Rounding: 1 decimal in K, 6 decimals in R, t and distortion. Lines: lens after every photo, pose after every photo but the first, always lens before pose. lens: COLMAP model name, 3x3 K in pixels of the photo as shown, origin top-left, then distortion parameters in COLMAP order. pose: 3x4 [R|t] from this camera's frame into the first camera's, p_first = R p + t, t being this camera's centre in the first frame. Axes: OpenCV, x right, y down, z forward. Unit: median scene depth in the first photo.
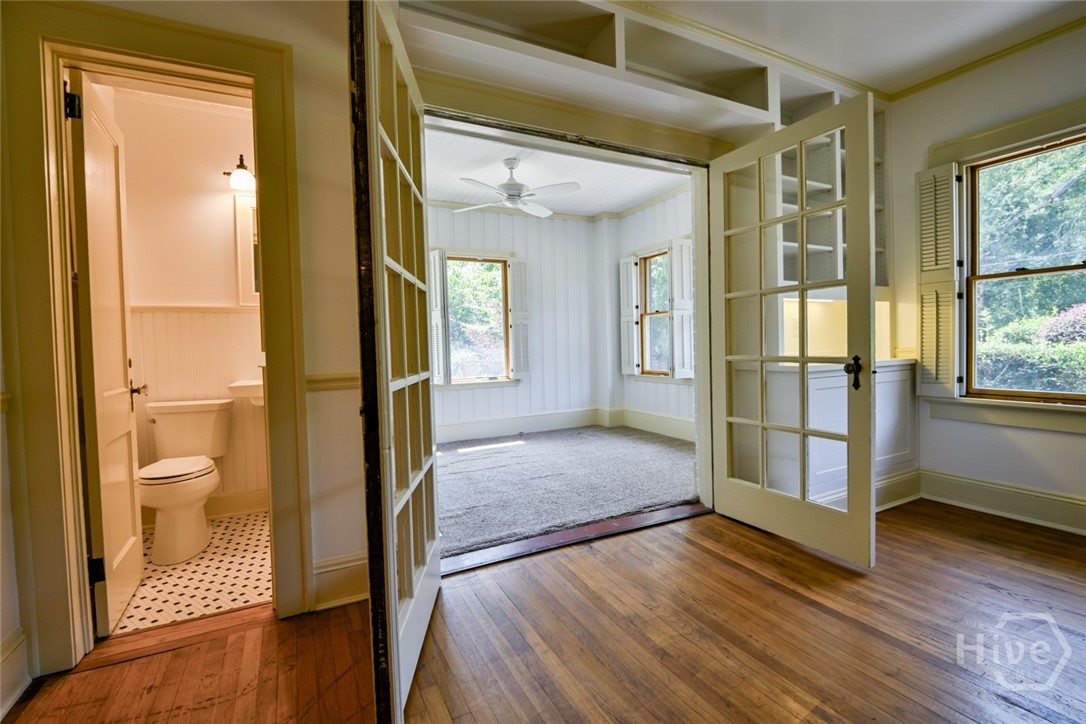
lens RADIAL K [[478.3, 0, 543.0], [0, 478.3, 362.0], [0, 0, 1]] dist [0.030697, -0.021306]
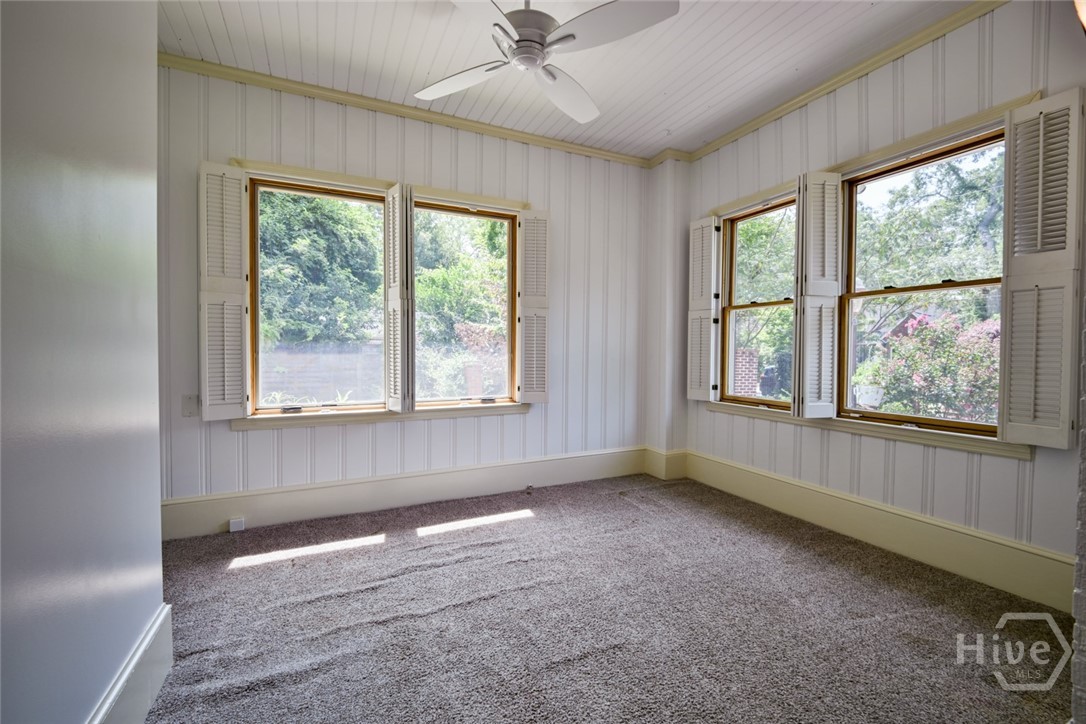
lens RADIAL K [[454.8, 0, 537.5], [0, 454.8, 362.5], [0, 0, 1]] dist [0.000621, -0.000440]
pose [[0.998773, 0.033737, -0.036253, -0.018463], [-0.033948, 0.999410, -0.005235, -0.014681], [0.036055, 0.006459, 0.999329, 0.386773]]
